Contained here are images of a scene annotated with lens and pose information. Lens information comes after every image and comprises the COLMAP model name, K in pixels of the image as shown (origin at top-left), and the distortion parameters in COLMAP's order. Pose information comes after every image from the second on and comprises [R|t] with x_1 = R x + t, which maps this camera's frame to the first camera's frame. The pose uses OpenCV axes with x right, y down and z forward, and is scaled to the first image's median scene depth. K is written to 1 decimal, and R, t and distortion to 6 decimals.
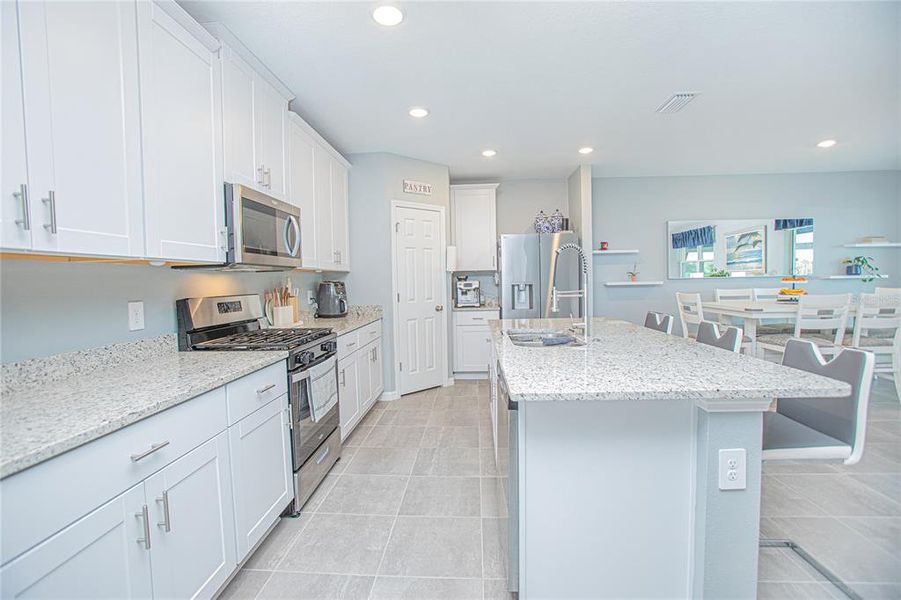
lens RADIAL K [[413.9, 0, 449.6], [0, 413.9, 298.5], [0, 0, 1]] dist [-0.025419, 0.003830]
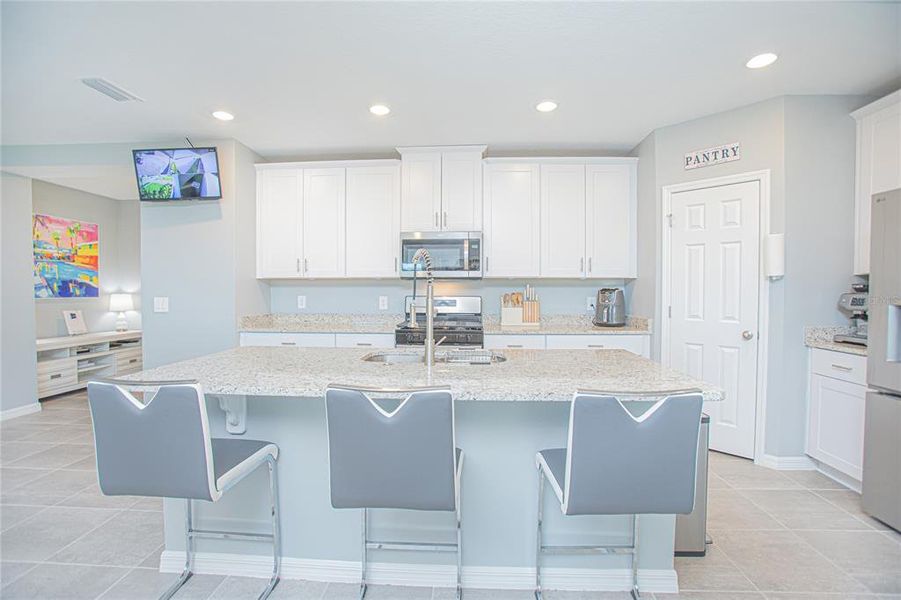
lens RADIAL K [[418.1, 0, 448.5], [0, 418.1, 298.9], [0, 0, 1]] dist [-0.044224, 0.000477]
pose [[0.010621, 0.048910, -0.998747, 0.541697], [-0.046828, 0.997732, 0.048363, -0.037833], [0.998846, 0.046256, 0.012887, 0.501168]]
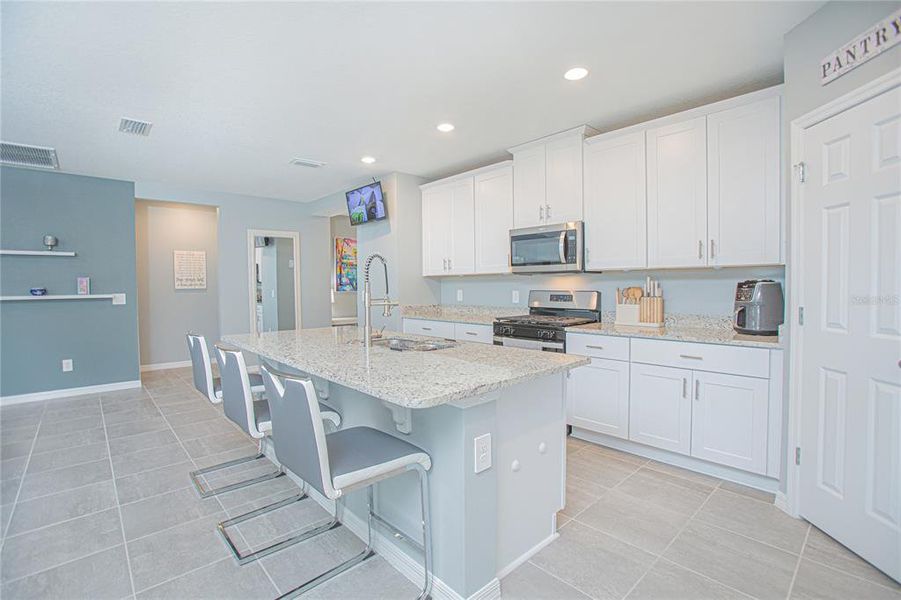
lens RADIAL K [[413.9, 0, 458.1], [0, 413.9, 296.6], [0, 0, 1]] dist [-0.025419, 0.003830]
pose [[-0.679894, 0.050617, -0.731561, 0.428681], [-0.008810, 0.996979, 0.077169, -0.050342], [0.733257, 0.058912, -0.677394, 0.880783]]
